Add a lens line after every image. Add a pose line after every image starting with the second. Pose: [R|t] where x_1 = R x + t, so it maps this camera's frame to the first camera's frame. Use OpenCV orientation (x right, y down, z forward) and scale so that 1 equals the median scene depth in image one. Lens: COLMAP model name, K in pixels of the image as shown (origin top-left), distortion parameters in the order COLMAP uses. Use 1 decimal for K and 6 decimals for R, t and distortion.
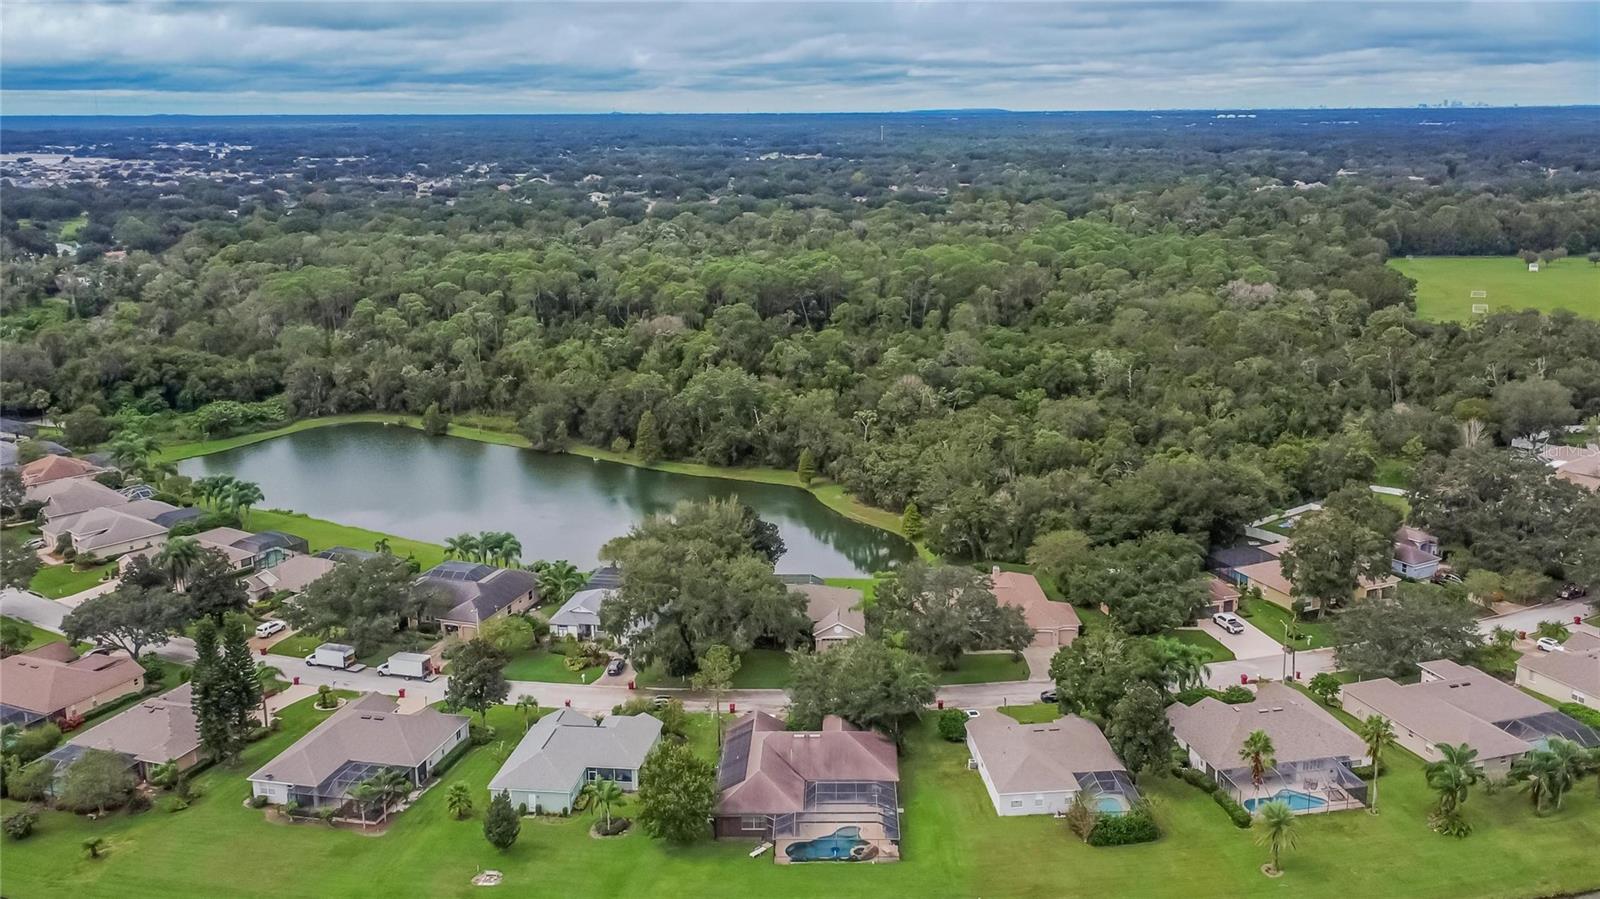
lens RADIAL K [[1308.2, 0, 825.8], [0, 1308.2, 447.7], [0, 0, 1]] dist [-0.003409, -0.001853]
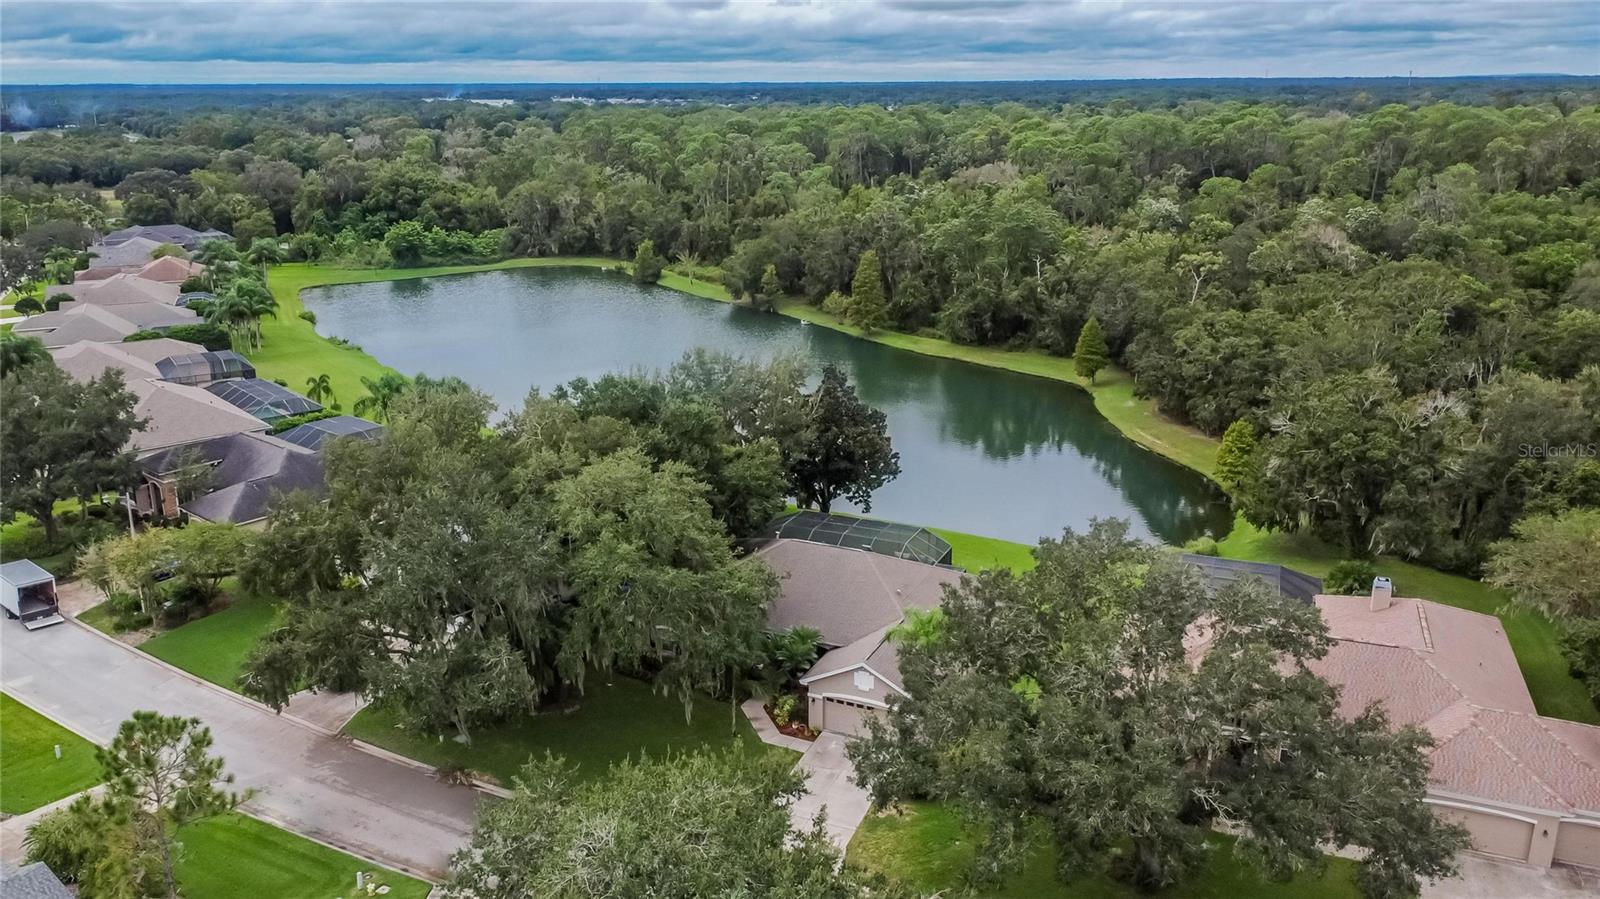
lens RADIAL K [[1174.9, 0, 796.9], [0, 1174.9, 460.3], [0, 0, 1]] dist [0.006799, 0.003445]
pose [[0.910758, 0.122561, -0.394334, 0.078793], [-0.099857, 0.991965, 0.077677, 0.035805], [0.400686, -0.031368, 0.915678, 0.467361]]
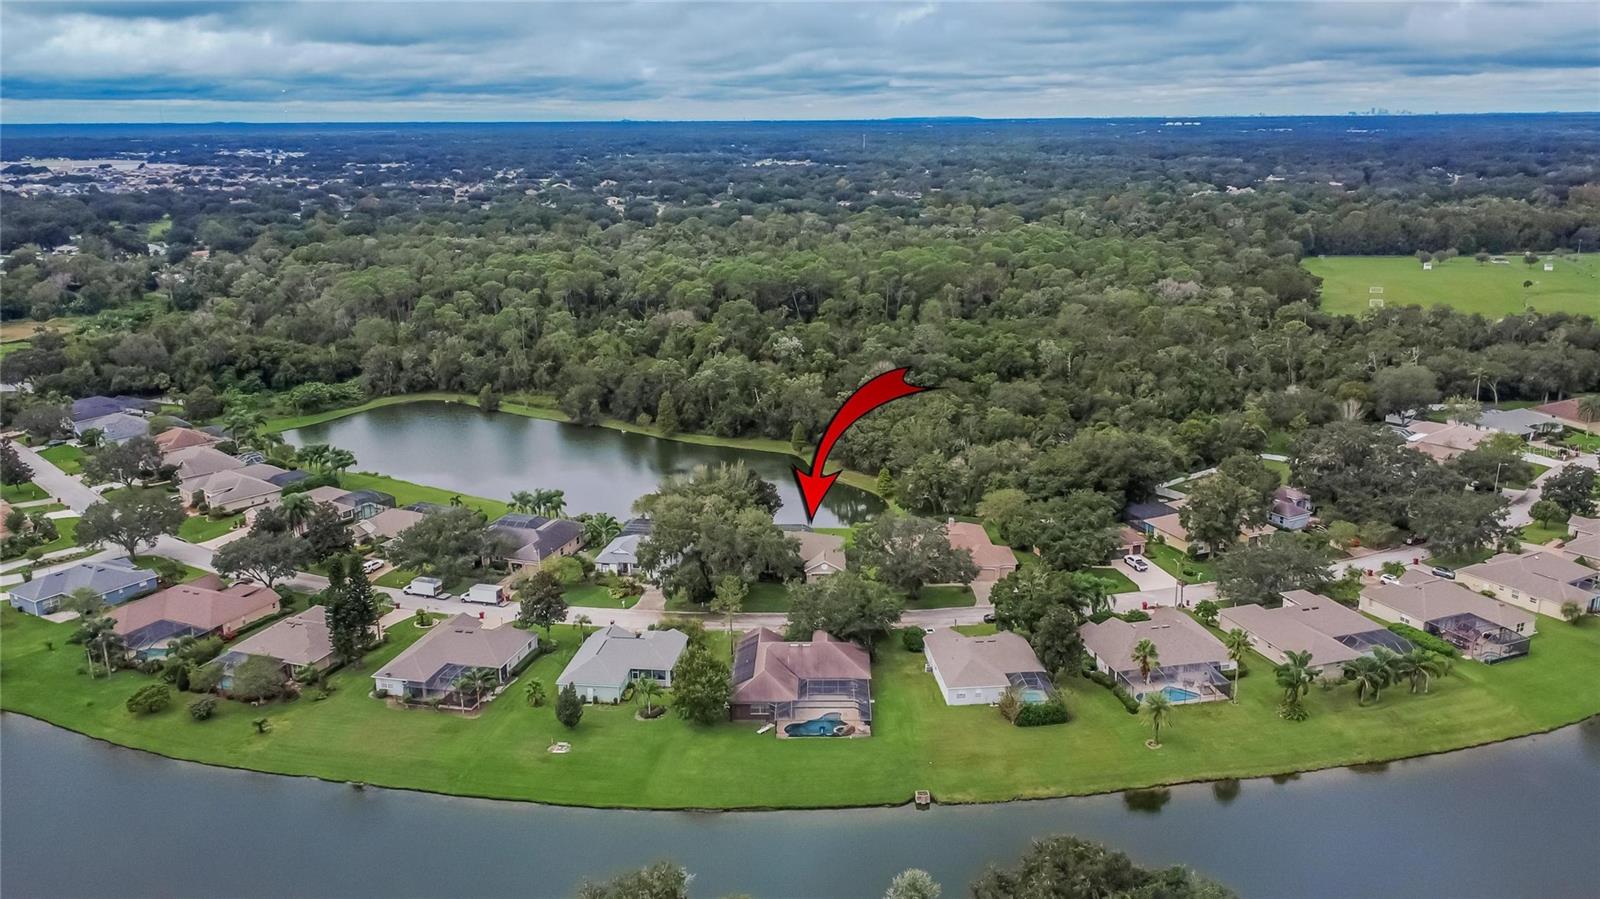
lens RADIAL K [[1174.9, 0, 796.9], [0, 1174.9, 460.3], [0, 0, 1]] dist [0.006799, 0.003445]
pose [[0.999903, 0.001420, -0.013841, -0.001149], [-0.000959, 0.999446, 0.033266, -0.000848], [0.013881, -0.033249, 0.999351, -0.088104]]
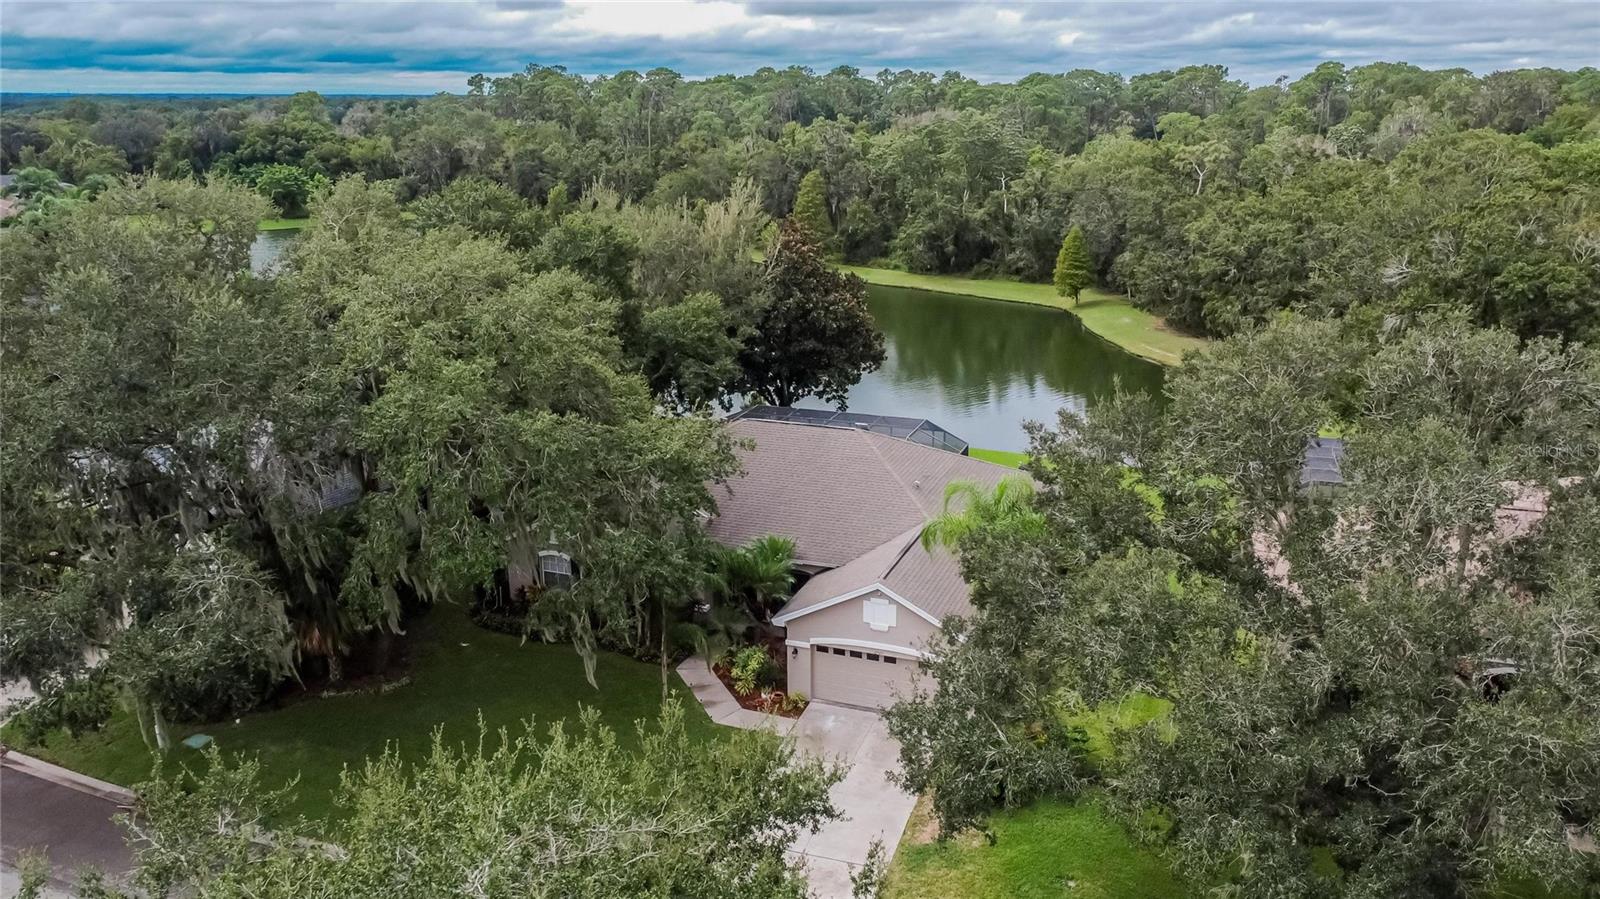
lens RADIAL K [[1142.3, 0, 826.5], [0, 1142.3, 432.6], [0, 0, 1]] dist [0.039112, -0.048250]
pose [[0.944369, 0.091902, -0.315786, 0.041053], [-0.082478, 0.995660, 0.043109, 0.067773], [0.318377, -0.014666, 0.947851, 0.549540]]
